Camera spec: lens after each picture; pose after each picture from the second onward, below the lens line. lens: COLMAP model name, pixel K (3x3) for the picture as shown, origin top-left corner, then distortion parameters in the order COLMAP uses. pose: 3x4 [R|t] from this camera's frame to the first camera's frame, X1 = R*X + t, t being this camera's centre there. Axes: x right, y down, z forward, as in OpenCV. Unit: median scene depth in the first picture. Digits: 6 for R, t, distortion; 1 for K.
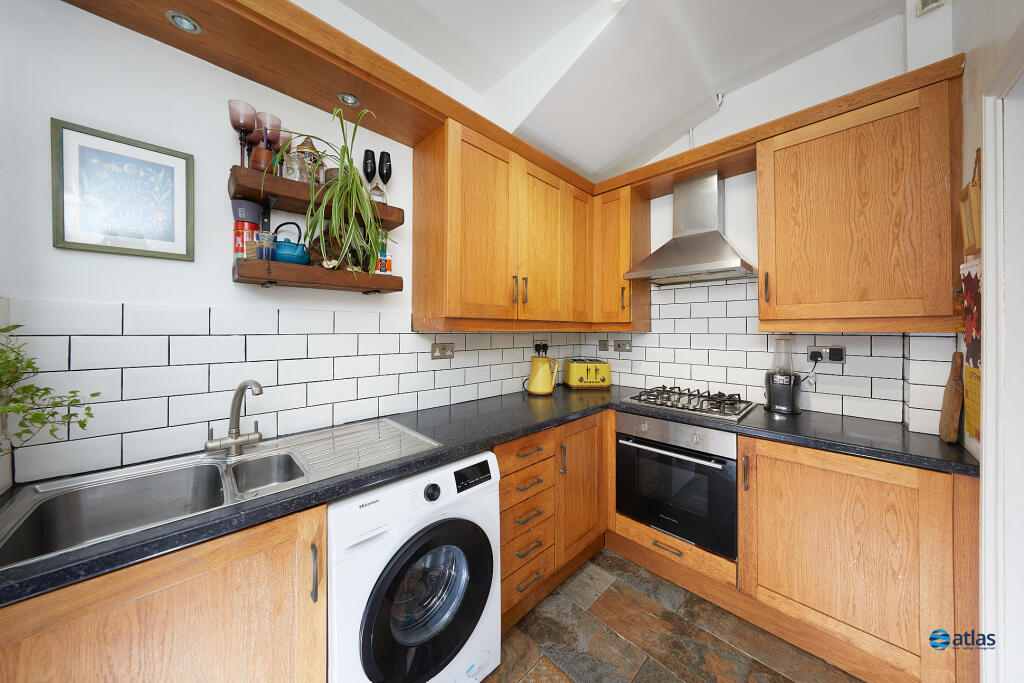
lens RADIAL K [[326.3, 0, 512.2], [0, 326.3, 327.4], [0, 0, 1]] dist [-0.000715, -0.000030]
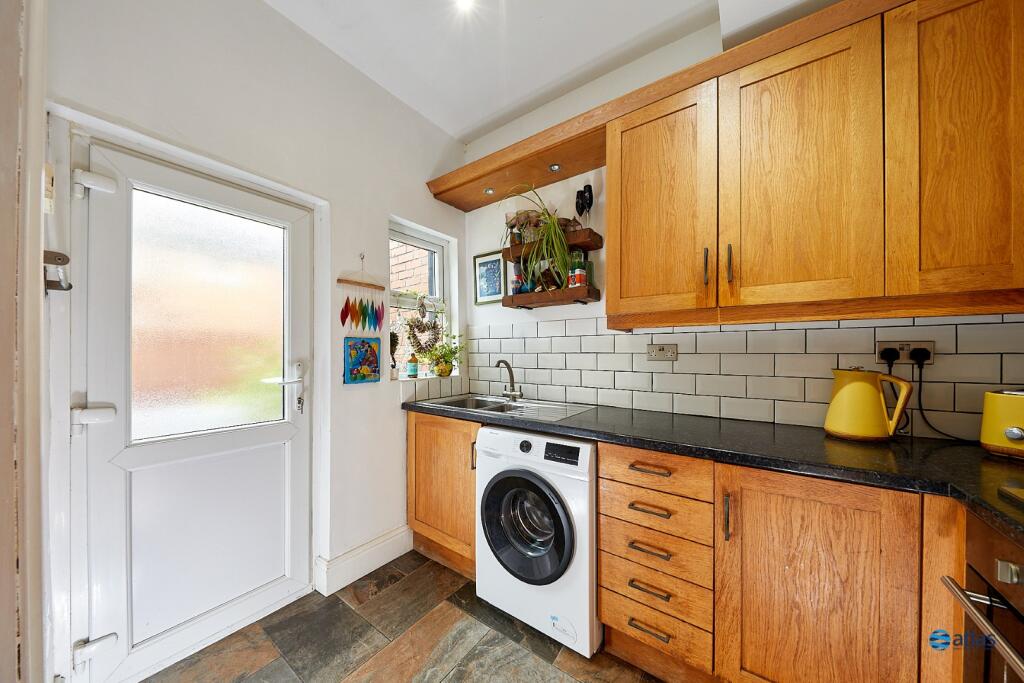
lens RADIAL K [[331.0, 0, 514.1], [0, 331.0, 354.9], [0, 0, 1]] dist [0.000101, 0.000000]
pose [[0.176208, 0.004812, -0.984341, 0.655432], [0.007110, 0.999956, 0.006161, 0.072628], [0.984327, -0.008084, 0.176166, 0.433996]]
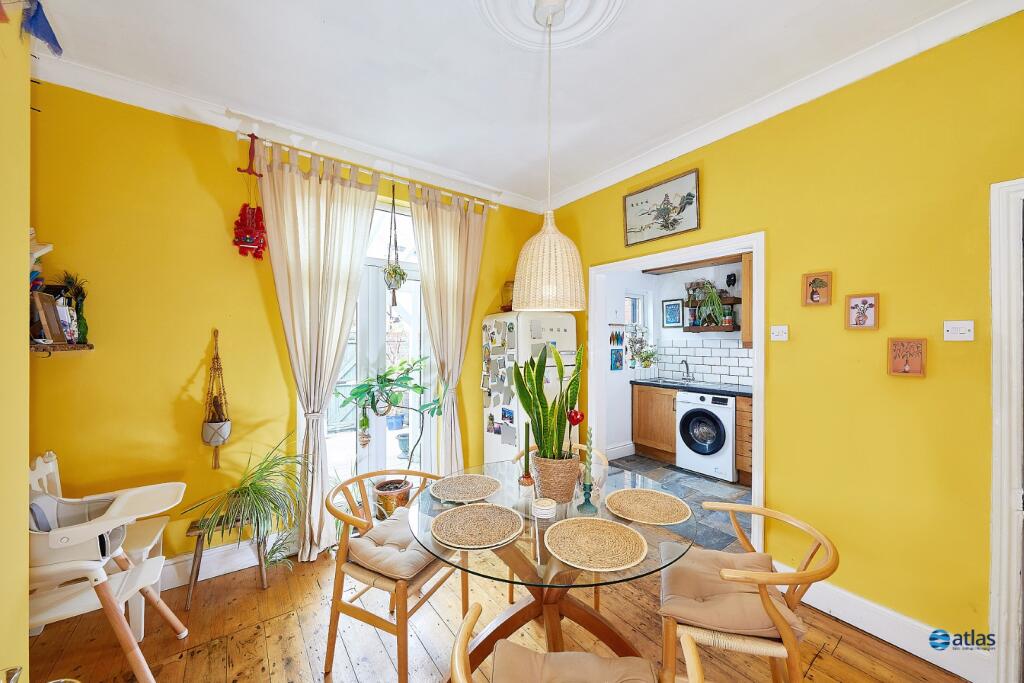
lens RADIAL K [[379.2, 0, 524.7], [0, 379.2, 344.9], [0, 0, 1]] dist [-0.000376, -0.000179]
pose [[-0.119250, 0.008871, -0.992825, 2.166285], [0.005467, 0.999951, 0.008278, -0.032199], [0.992849, -0.004441, -0.119293, -0.157735]]
